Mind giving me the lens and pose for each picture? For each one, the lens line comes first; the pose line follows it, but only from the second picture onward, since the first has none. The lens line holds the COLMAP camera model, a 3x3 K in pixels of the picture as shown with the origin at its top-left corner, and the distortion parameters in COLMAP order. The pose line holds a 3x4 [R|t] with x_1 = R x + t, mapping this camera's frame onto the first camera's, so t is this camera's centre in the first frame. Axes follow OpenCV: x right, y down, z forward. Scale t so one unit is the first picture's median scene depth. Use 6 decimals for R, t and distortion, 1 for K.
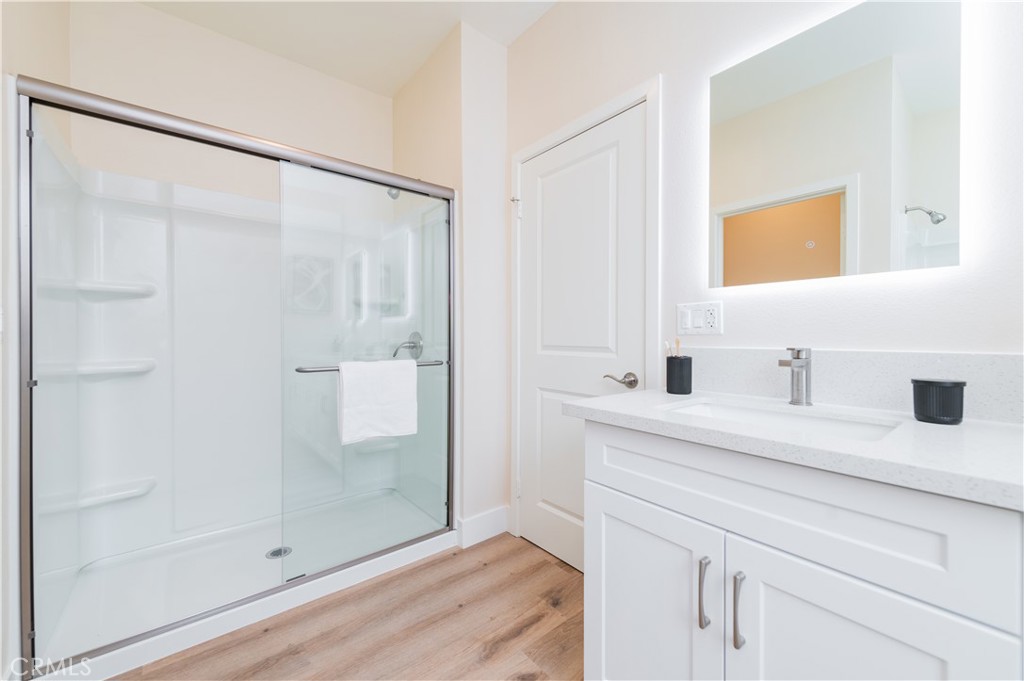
lens RADIAL K [[403.1, 0, 522.6], [0, 403.1, 336.5], [0, 0, 1]] dist [0.013988, -0.002641]
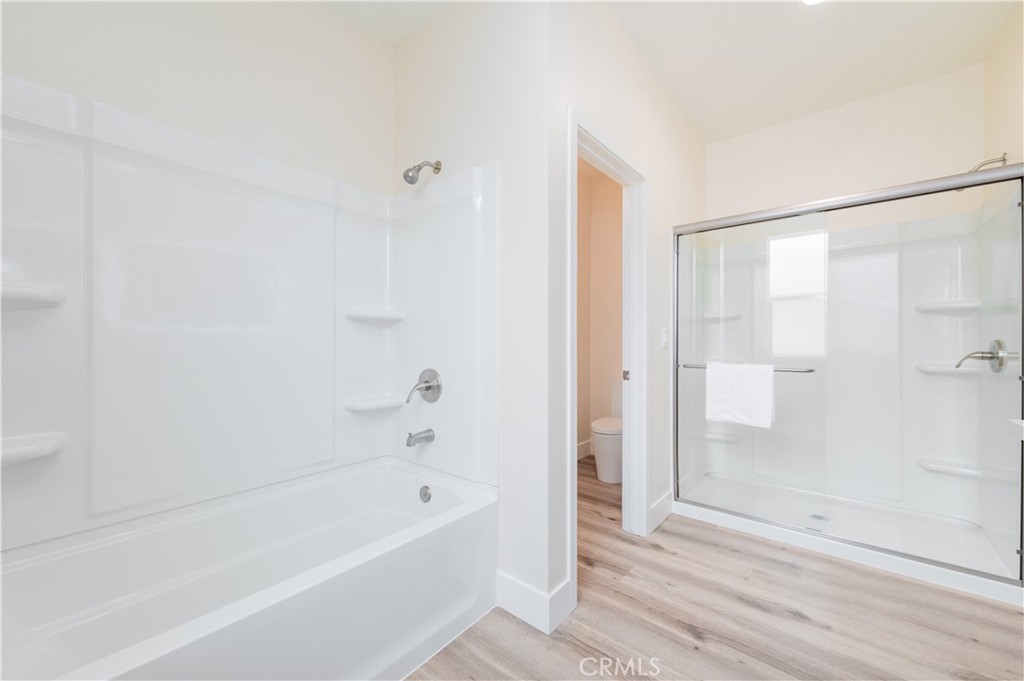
lens RADIAL K [[403.1, 0, 514.8], [0, 403.1, 347.8], [0, 0, 1]] dist [0.013988, -0.002641]
pose [[0.209345, 0.019726, -0.977643, 0.474017], [0.002181, 0.999785, 0.020640, -0.020709], [0.977840, -0.006453, 0.209256, -0.193674]]
